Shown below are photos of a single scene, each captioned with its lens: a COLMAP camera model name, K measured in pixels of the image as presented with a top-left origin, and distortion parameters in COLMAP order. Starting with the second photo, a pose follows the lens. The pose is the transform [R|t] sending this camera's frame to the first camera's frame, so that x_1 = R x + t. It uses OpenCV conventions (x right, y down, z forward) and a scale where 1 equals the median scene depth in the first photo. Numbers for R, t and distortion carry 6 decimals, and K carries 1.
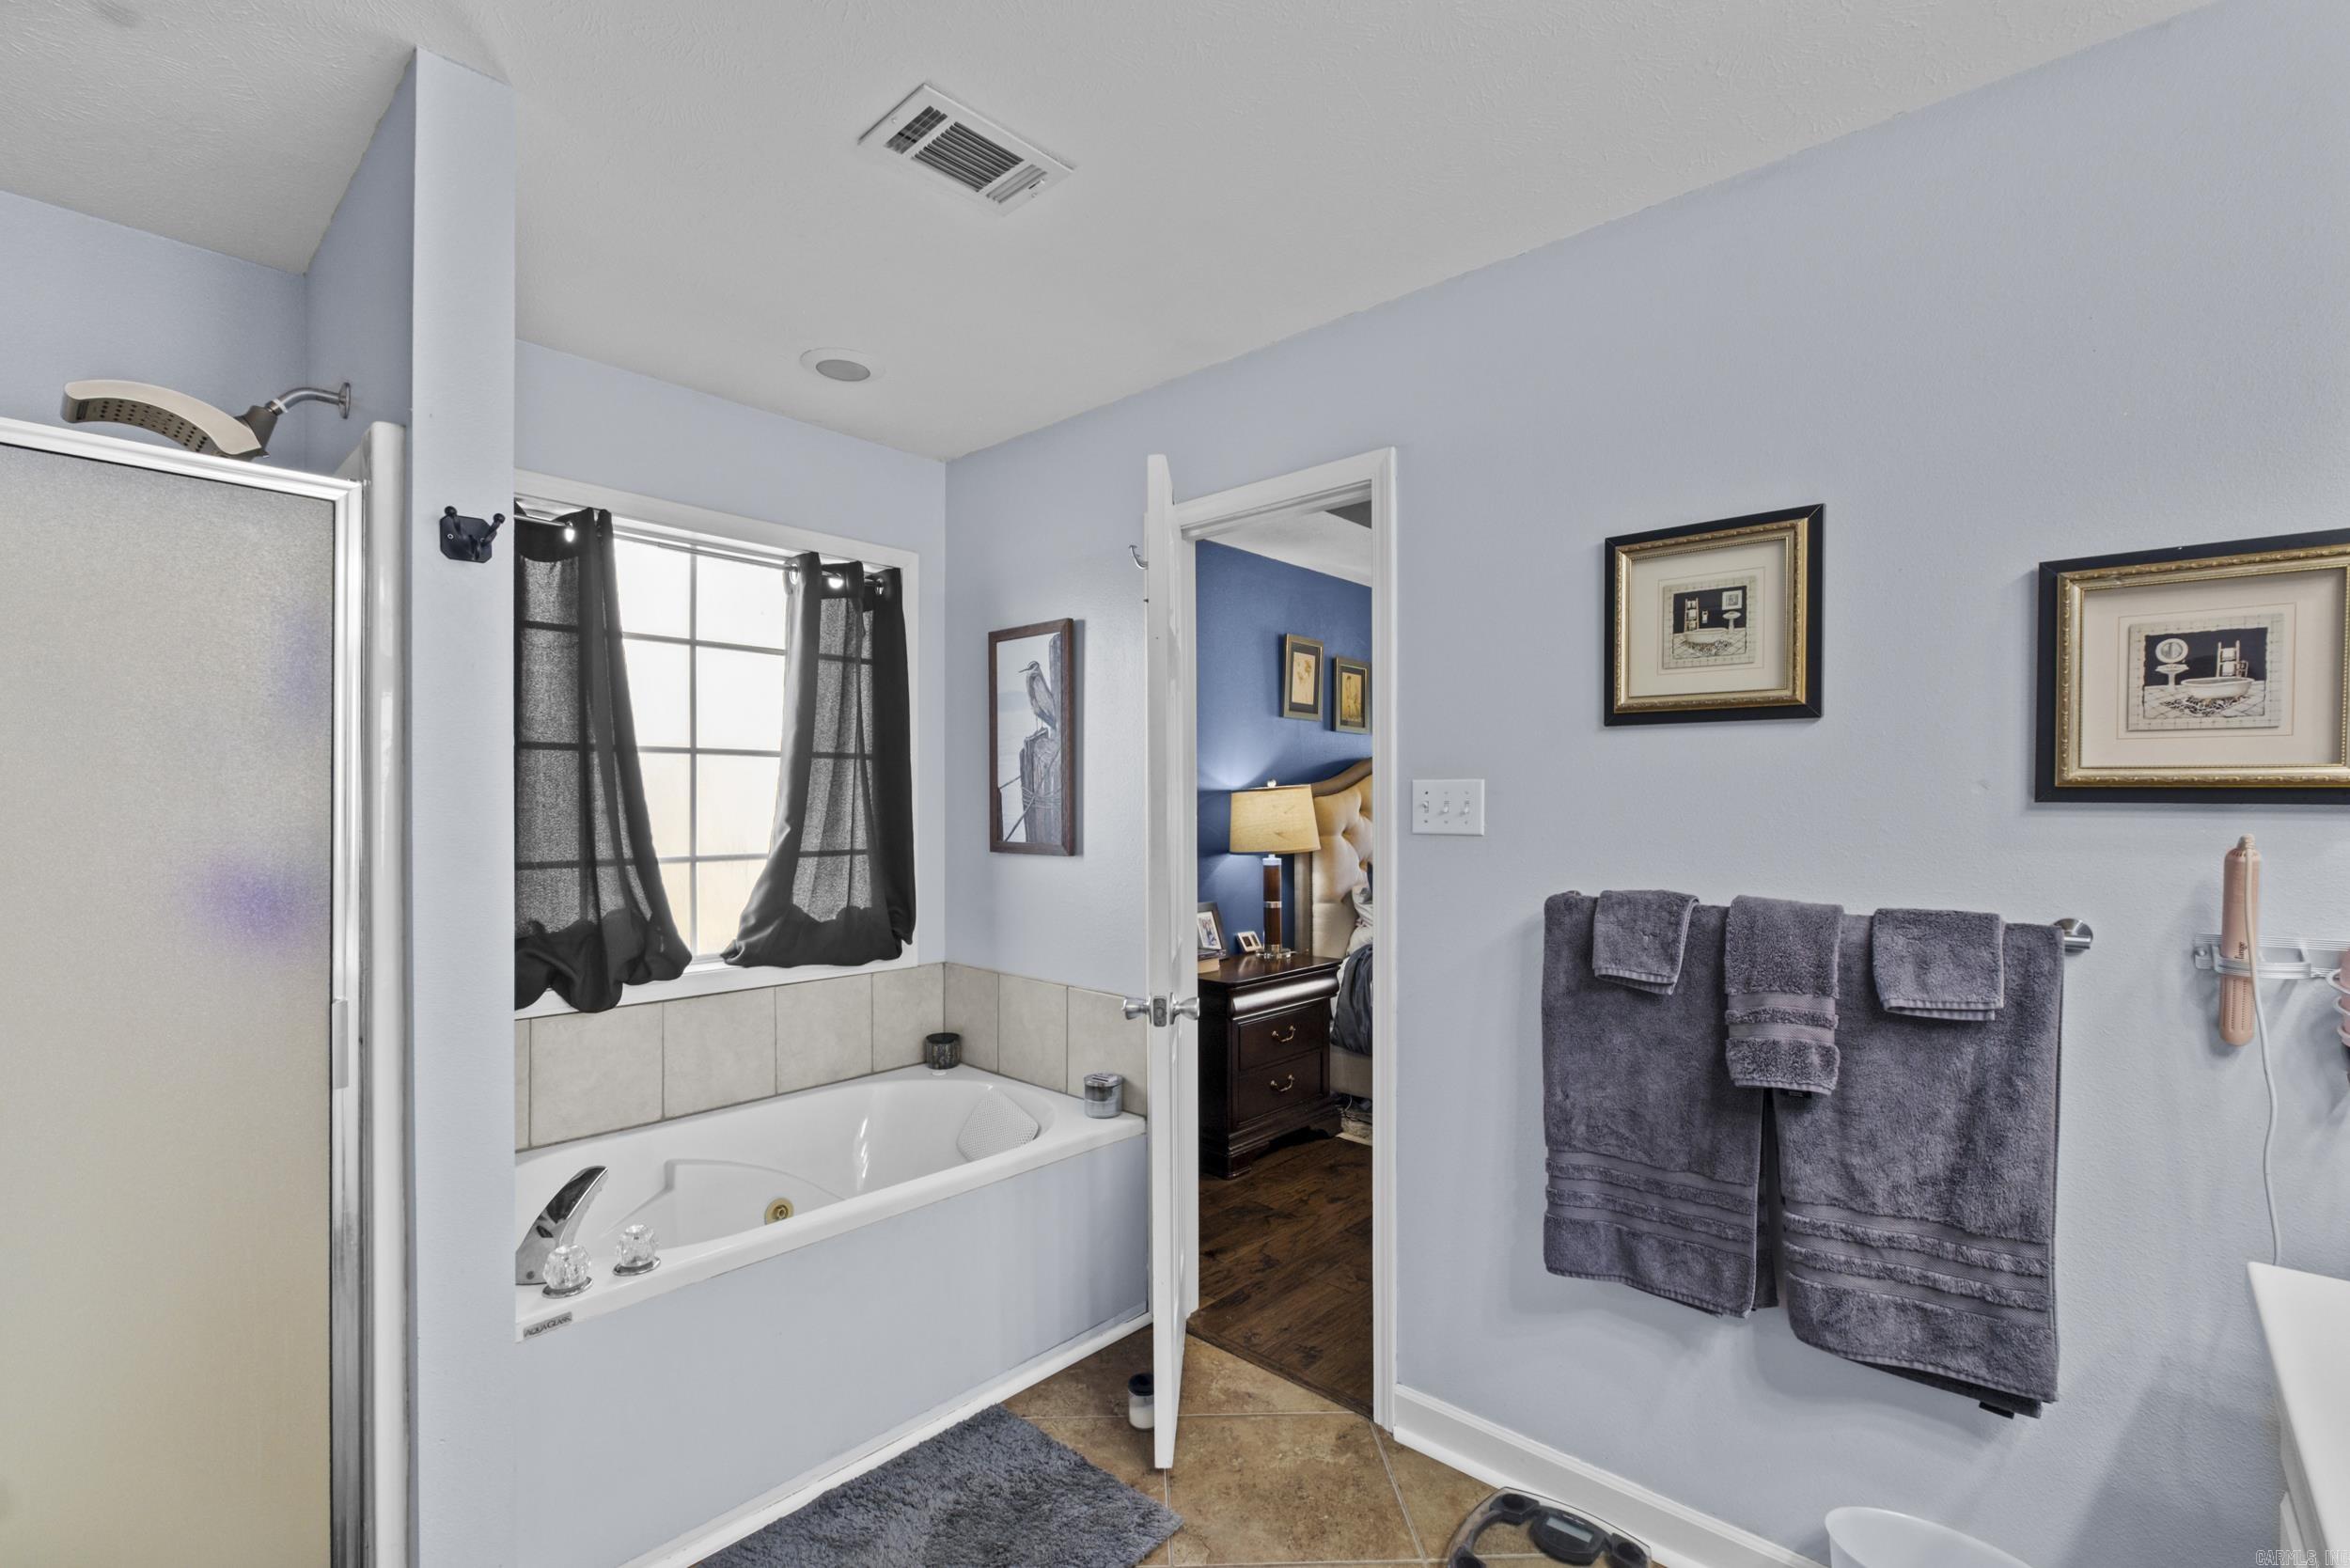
lens RADIAL K [[1039.5, 0, 1159.1], [0, 1039.5, 790.9], [0, 0, 1]] dist [-0.001694, -0.000146]
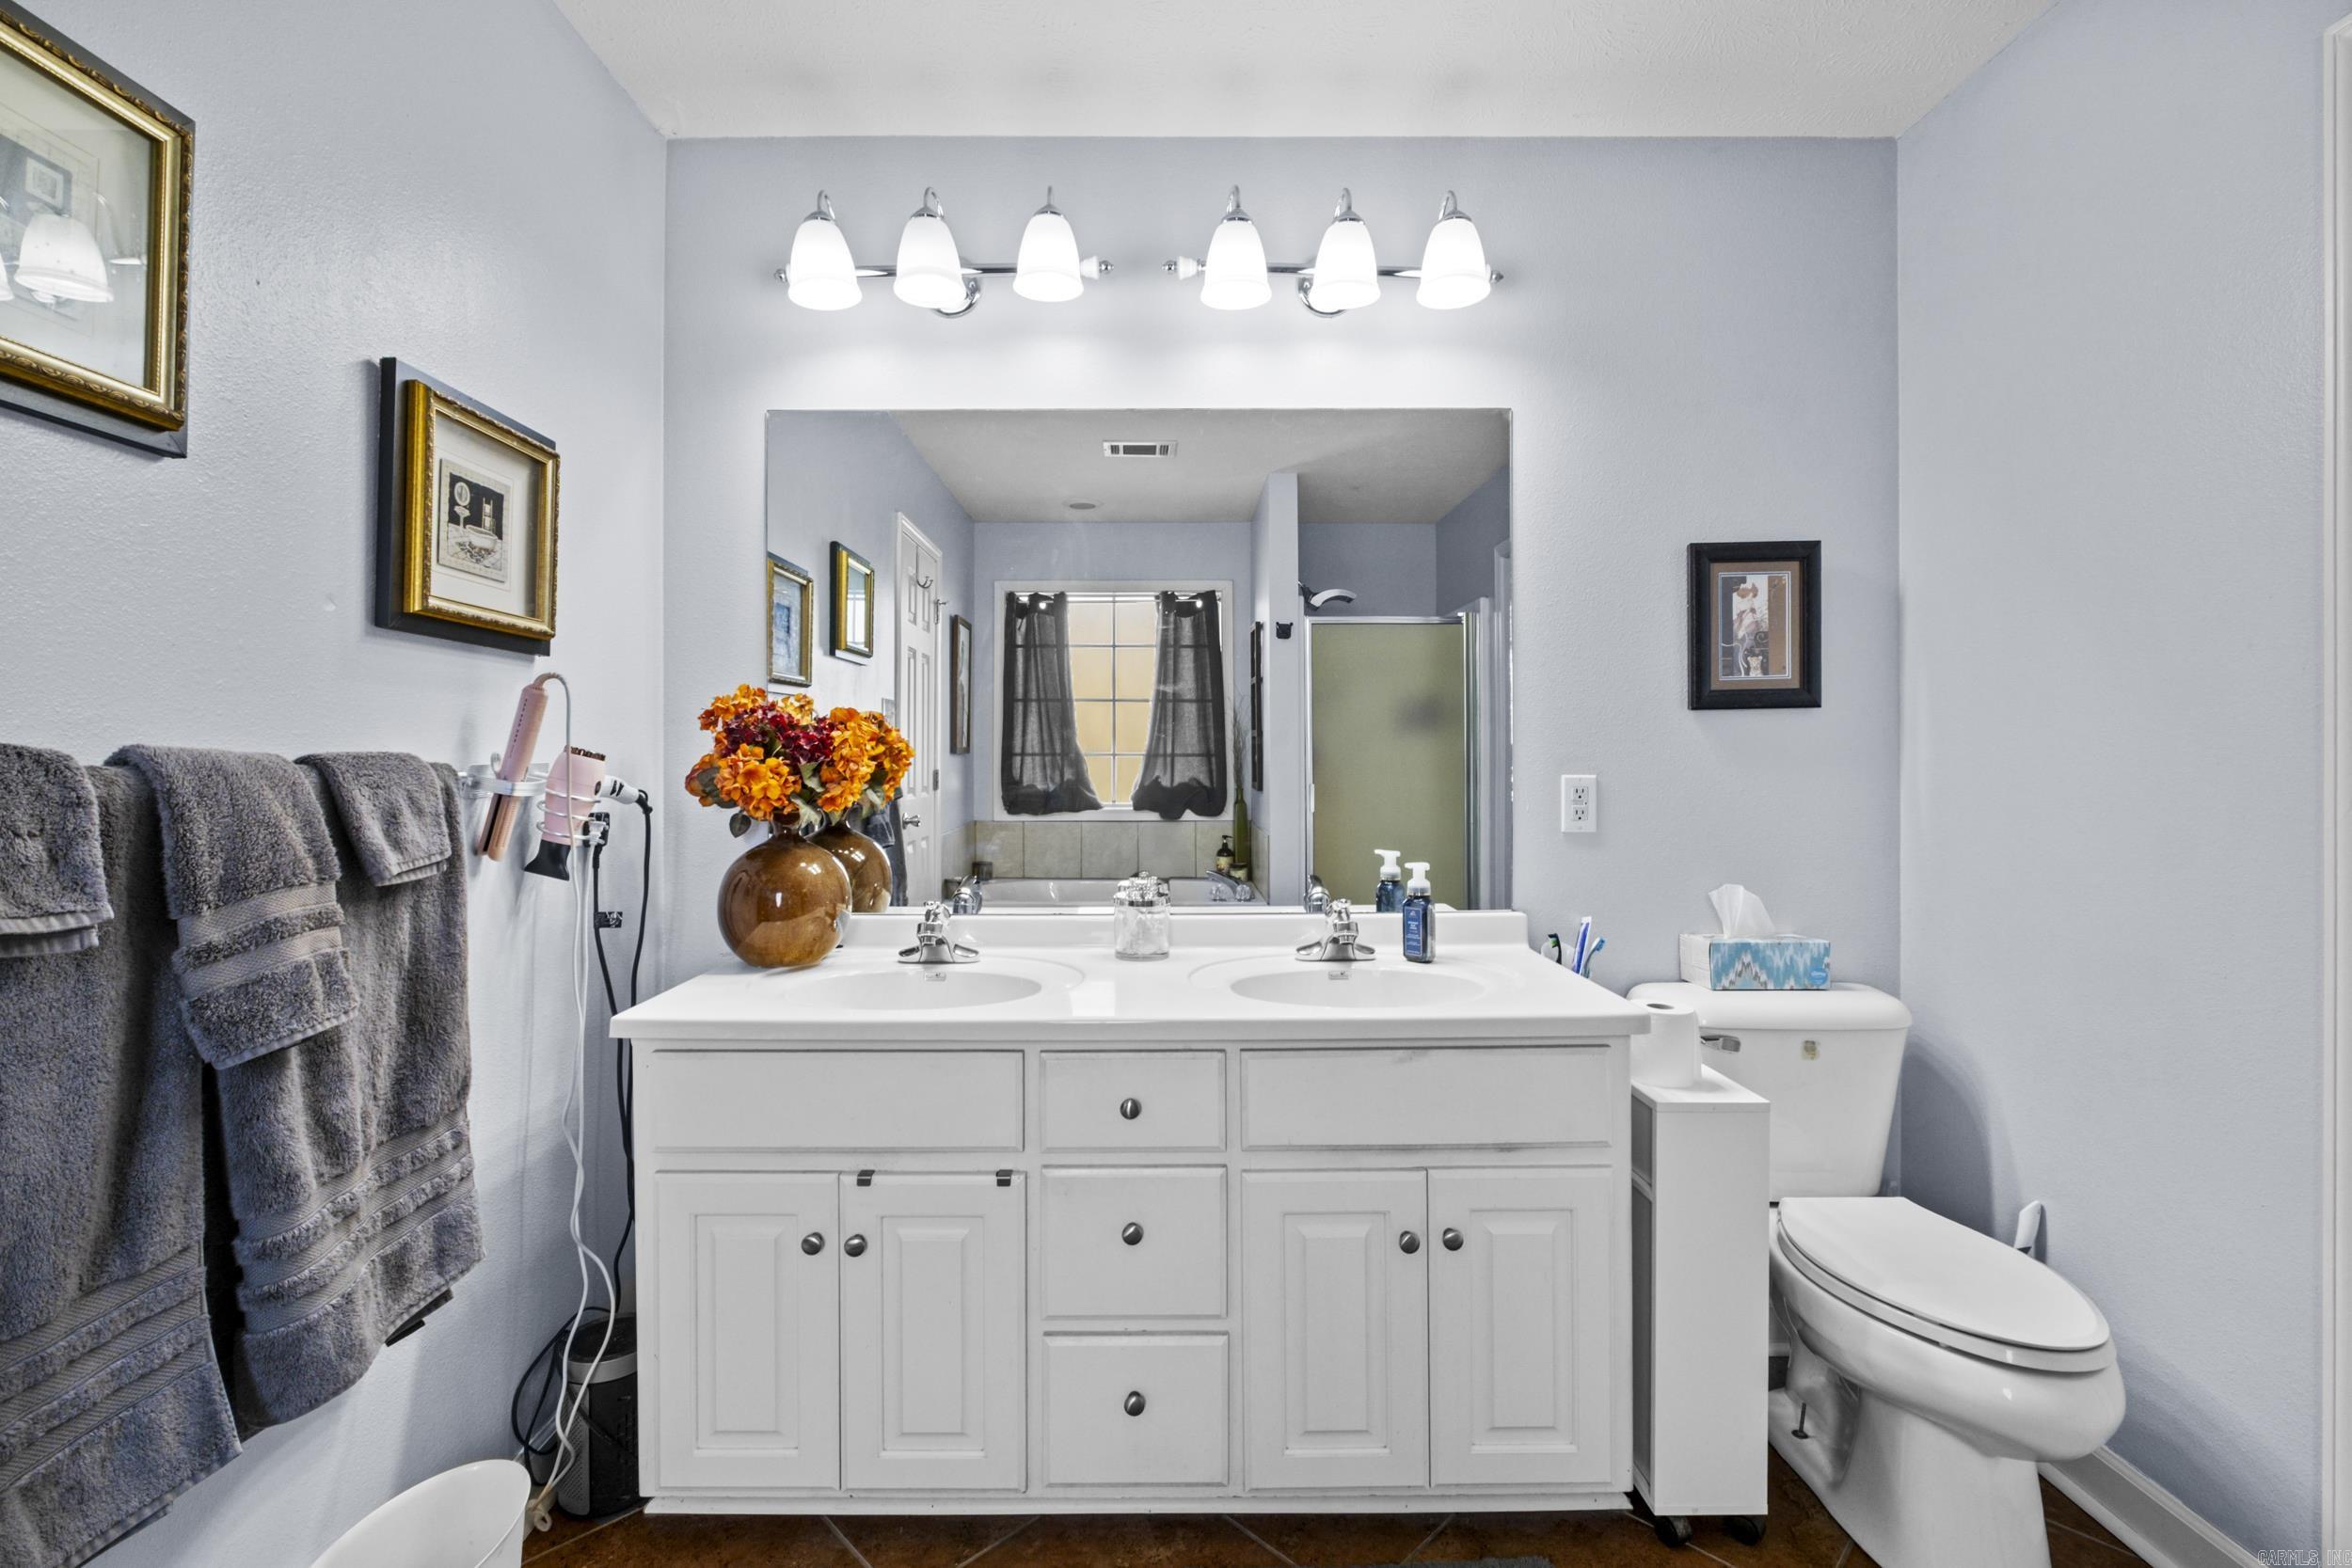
lens RADIAL K [[1028.4, 0, 1159.7], [0, 1028.4, 775.0], [0, 0, 1]] dist [-0.005152, -0.000326]
pose [[-0.687354, -0.012055, 0.726222, -0.251173], [-0.007717, 0.999927, 0.009294, 0.130655], [-0.726281, 0.000784, -0.687397, 1.192297]]
